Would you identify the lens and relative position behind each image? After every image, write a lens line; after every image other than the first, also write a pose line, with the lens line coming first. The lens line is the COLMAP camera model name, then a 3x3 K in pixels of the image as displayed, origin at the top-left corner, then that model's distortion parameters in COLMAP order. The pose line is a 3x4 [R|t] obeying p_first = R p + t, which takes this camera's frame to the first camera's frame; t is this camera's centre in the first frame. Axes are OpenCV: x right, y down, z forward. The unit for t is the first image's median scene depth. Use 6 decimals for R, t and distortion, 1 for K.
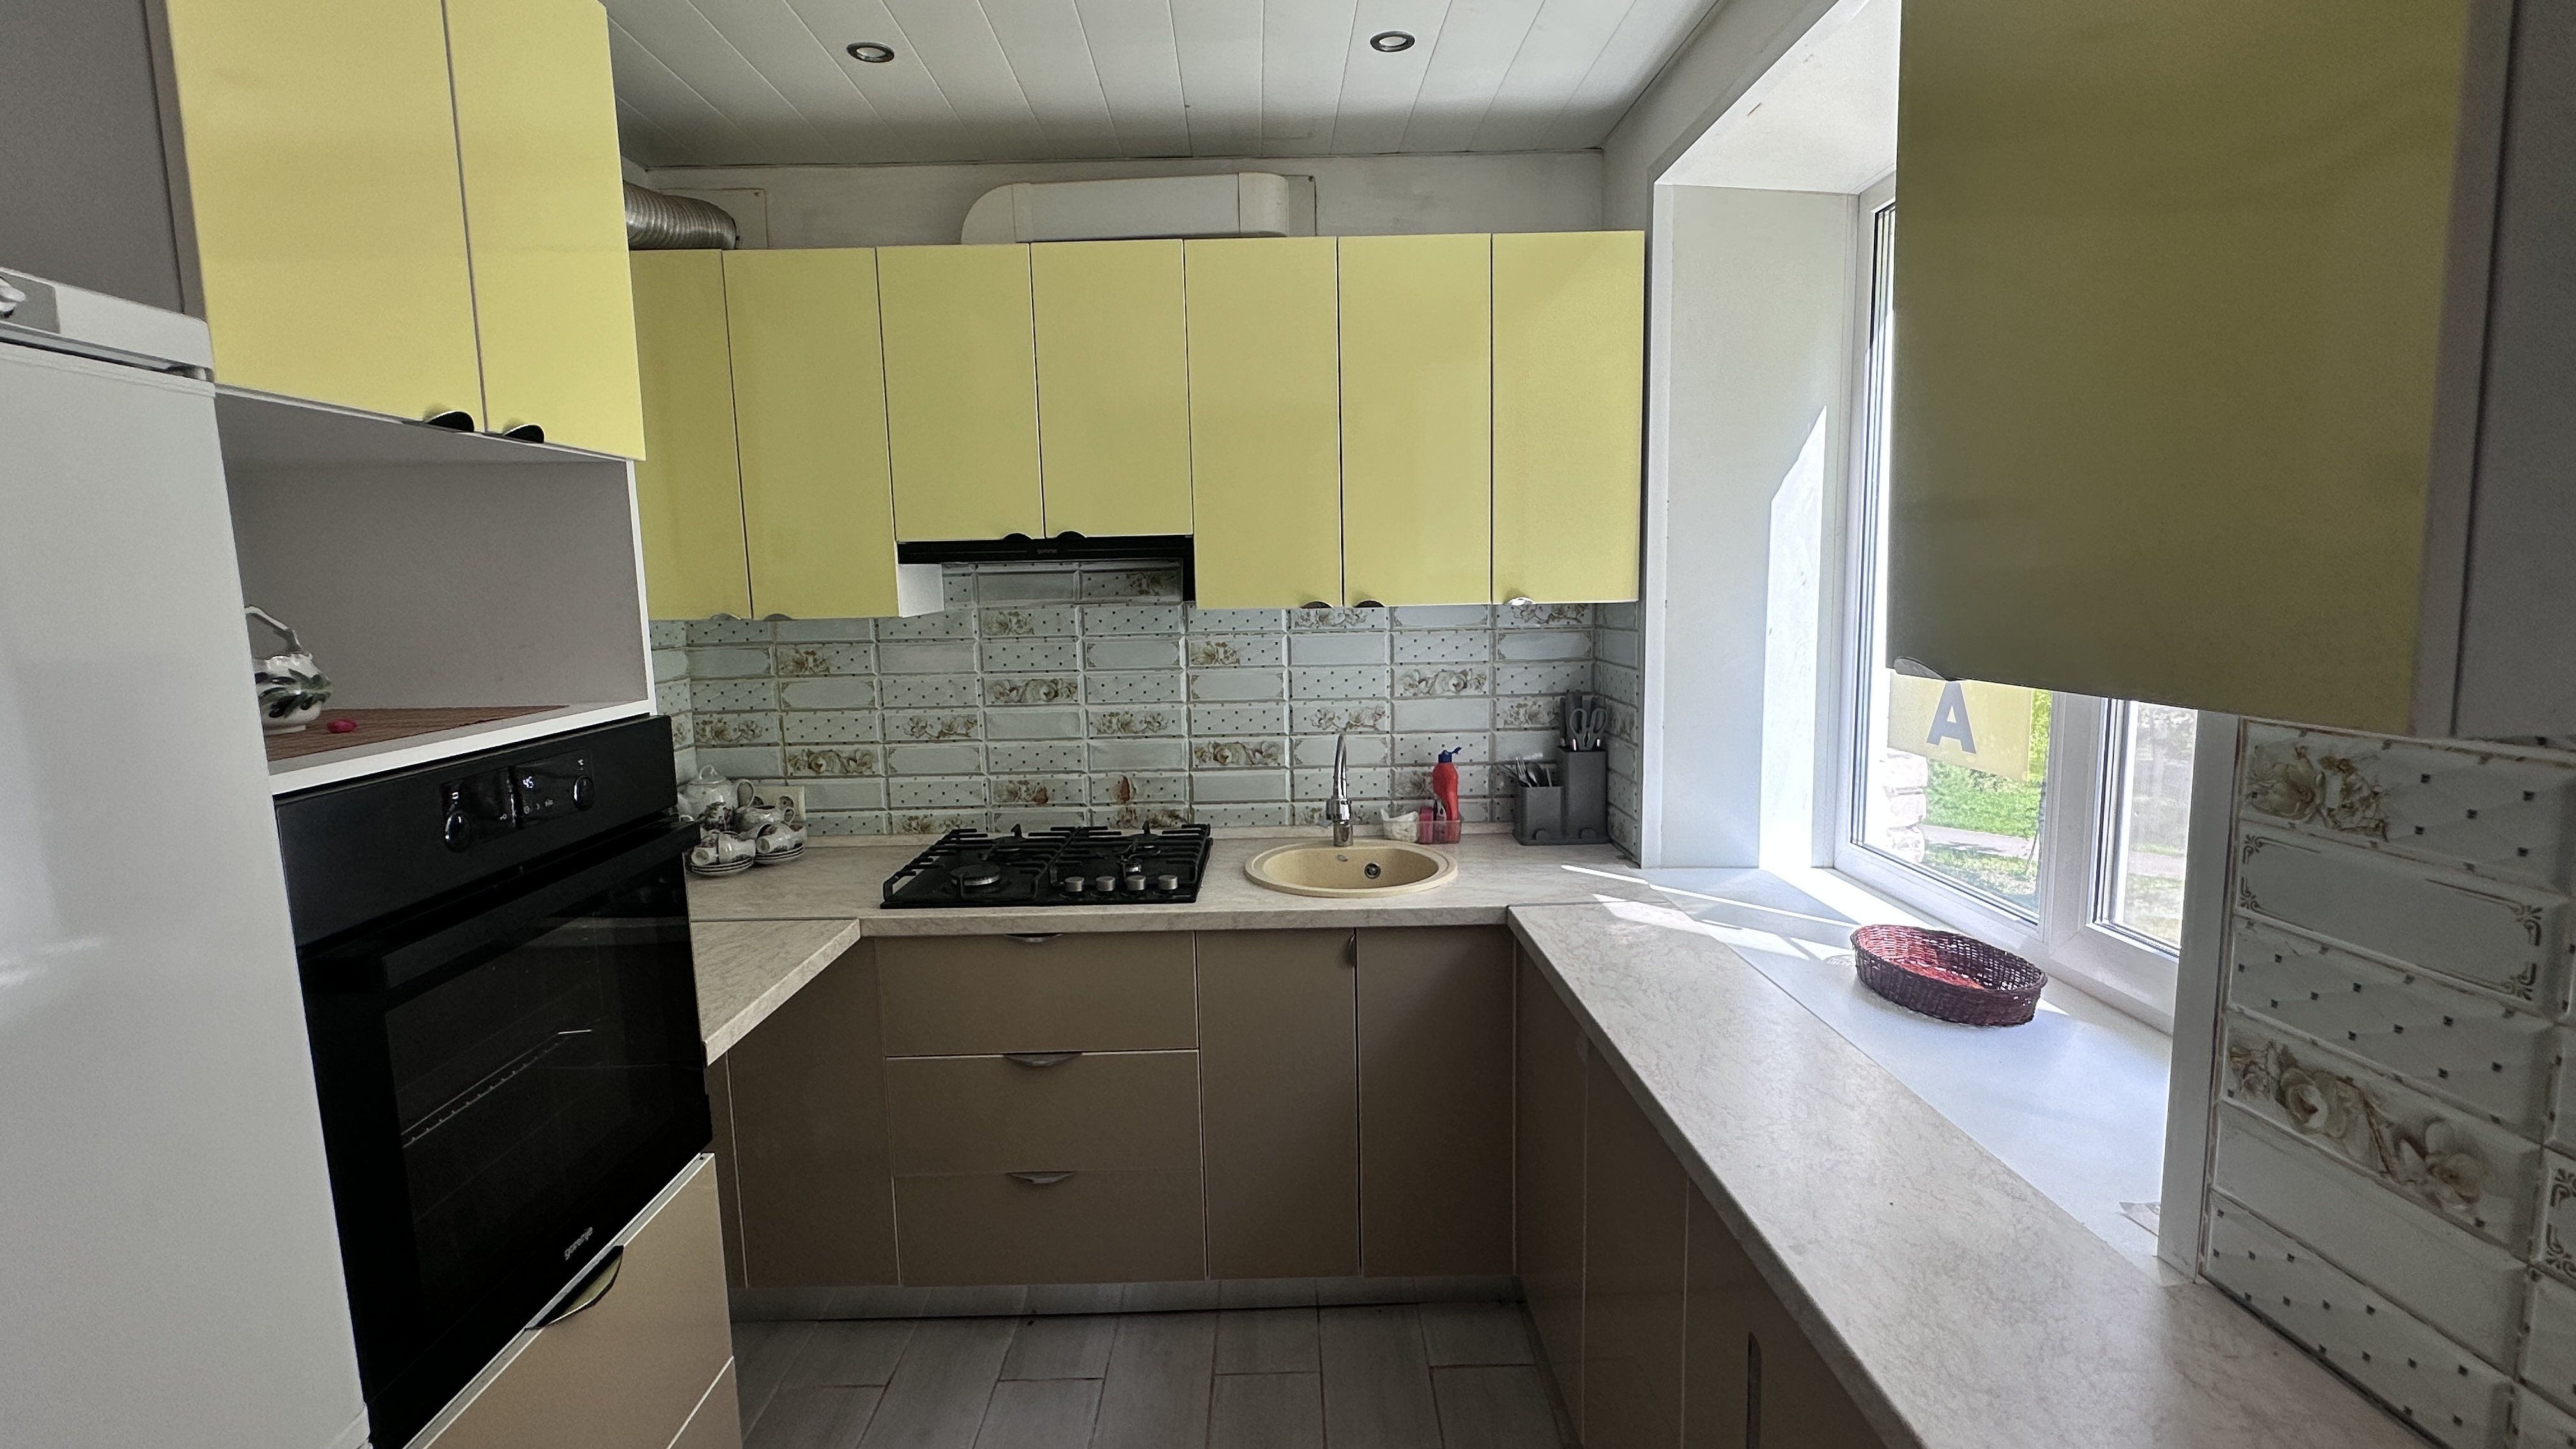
lens RADIAL K [[1142.4, 0, 1288.1], [0, 1142.4, 723.2], [0, 0, 1]] dist [-0.006655, 0.002356]
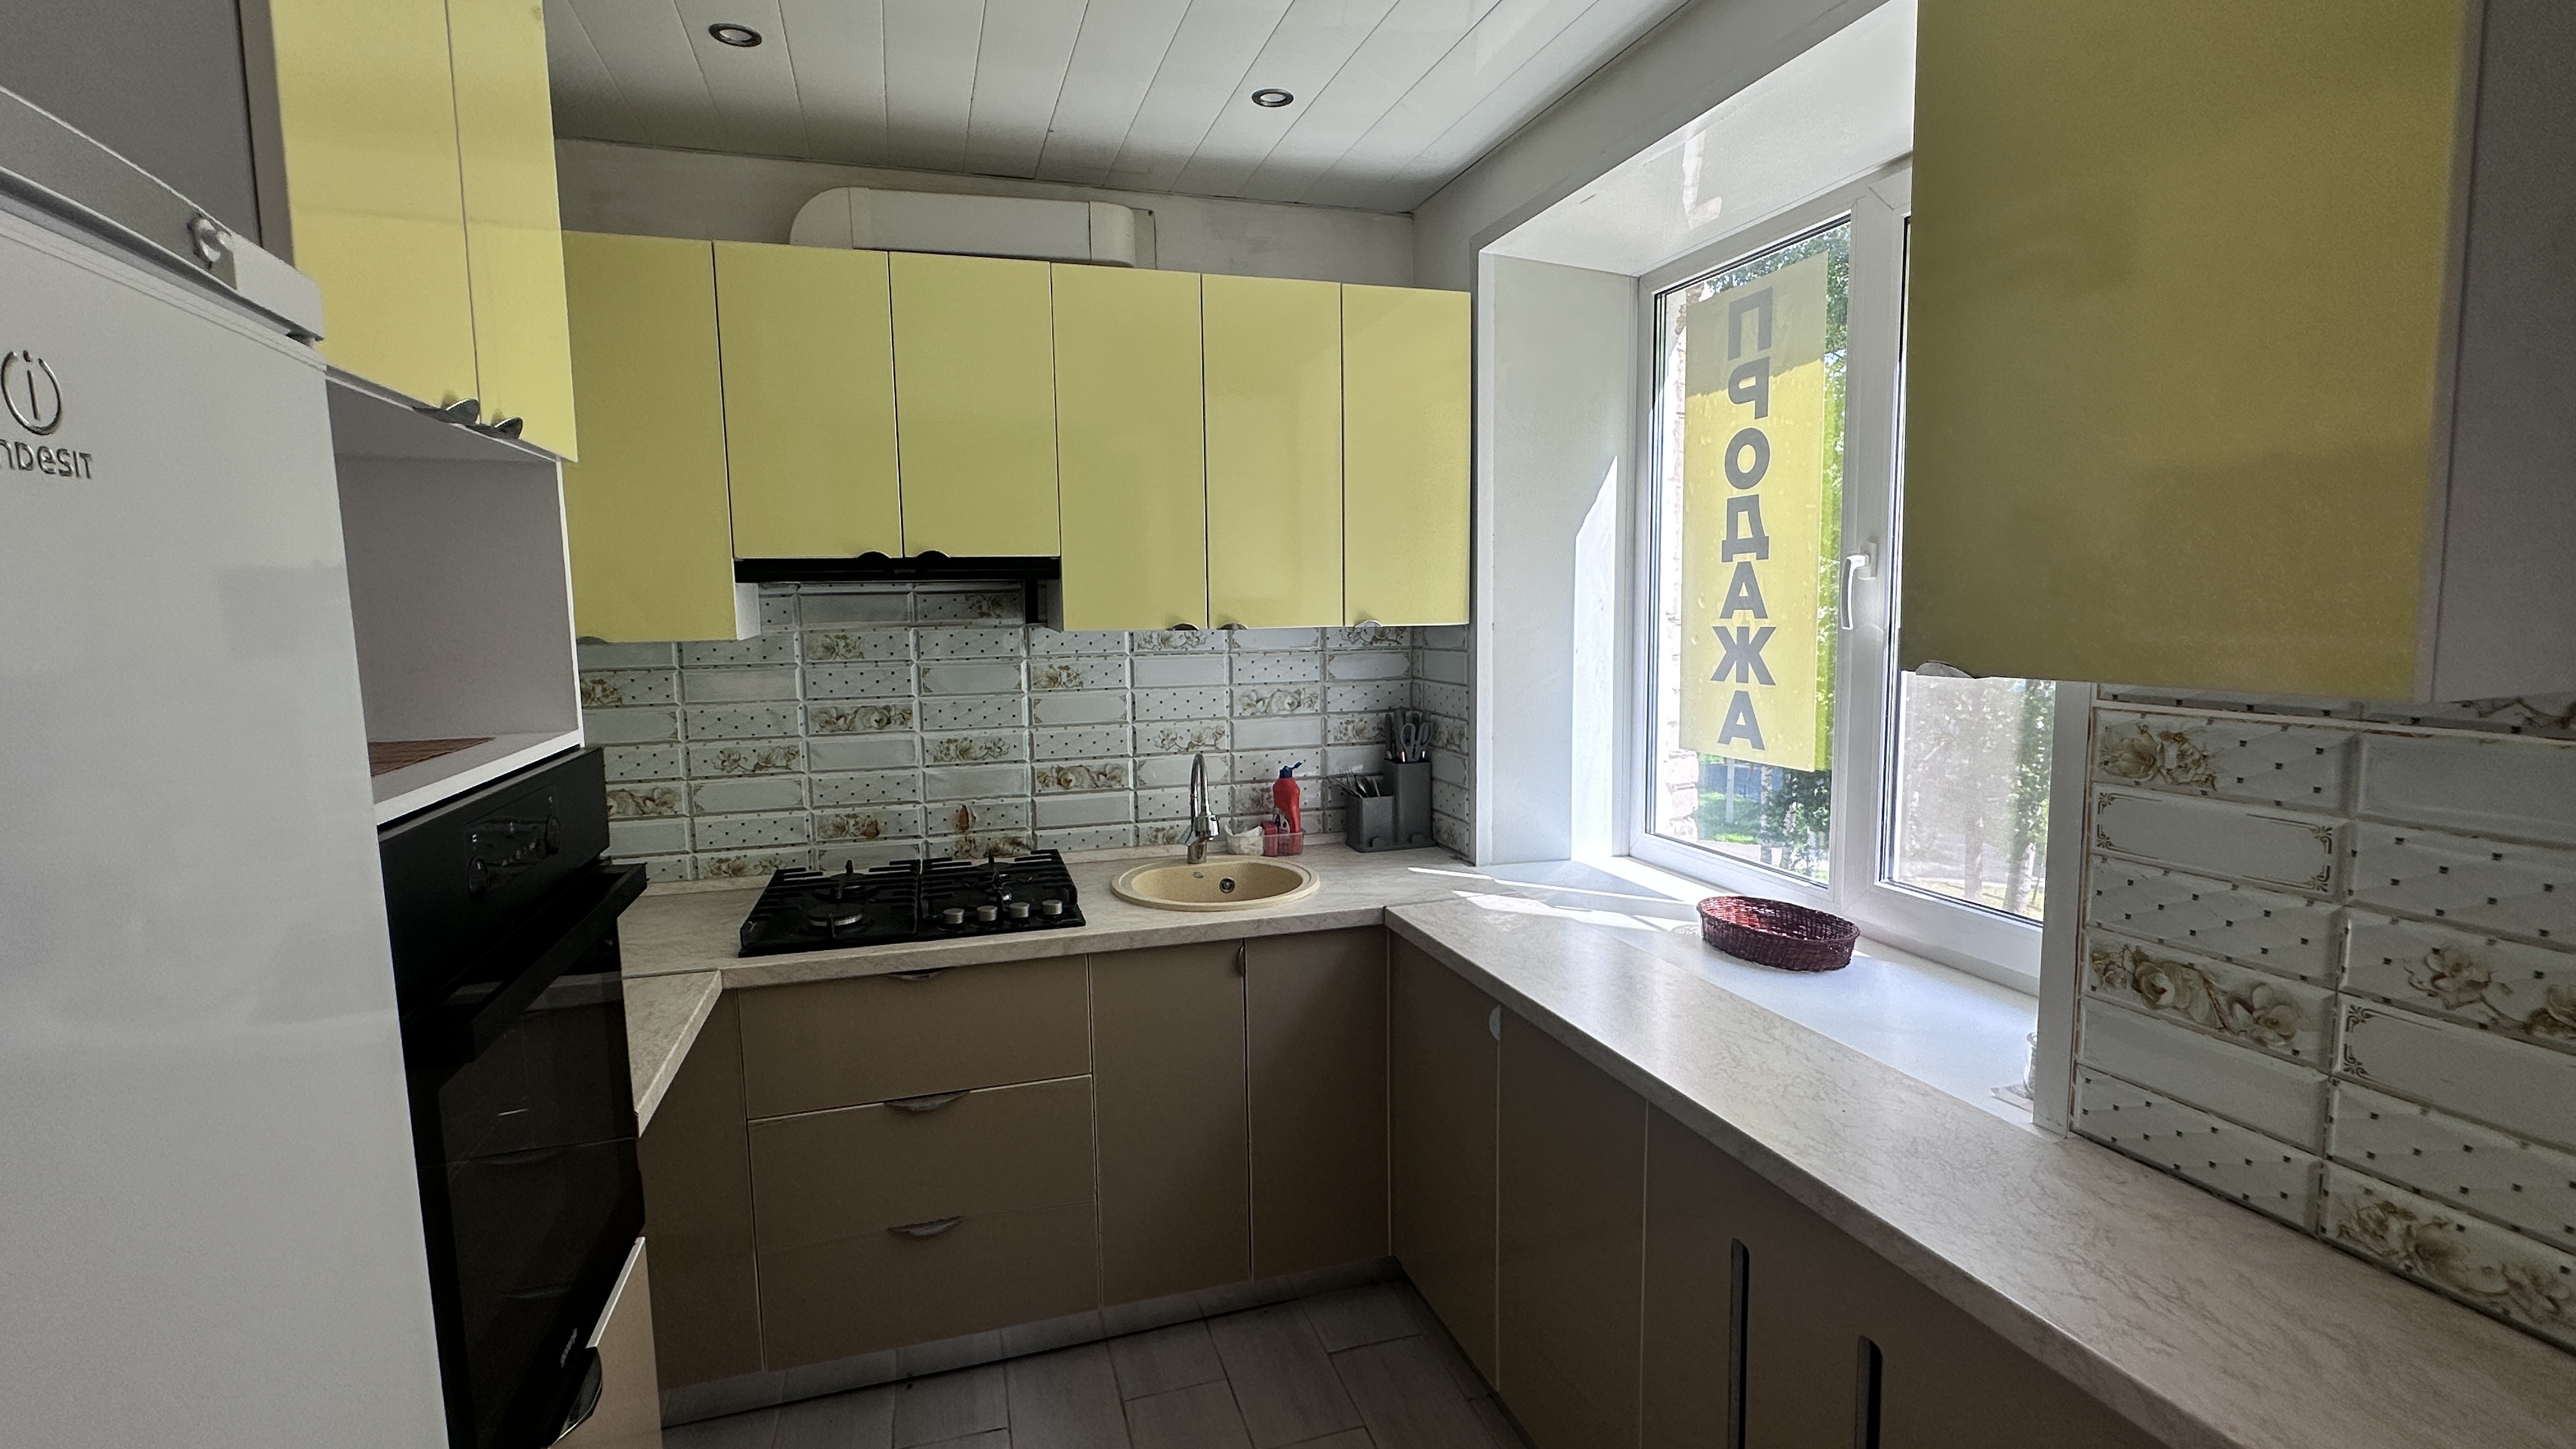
lens RADIAL K [[1142.4, 0, 1283.8], [0, 1142.4, 723.1], [0, 0, 1]] dist [-0.006655, 0.002356]
pose [[0.958038, -0.023034, 0.285715, -0.184463], [0.029876, 0.999361, -0.019613, 0.005365], [-0.285081, 0.027326, 0.958114, -0.005916]]
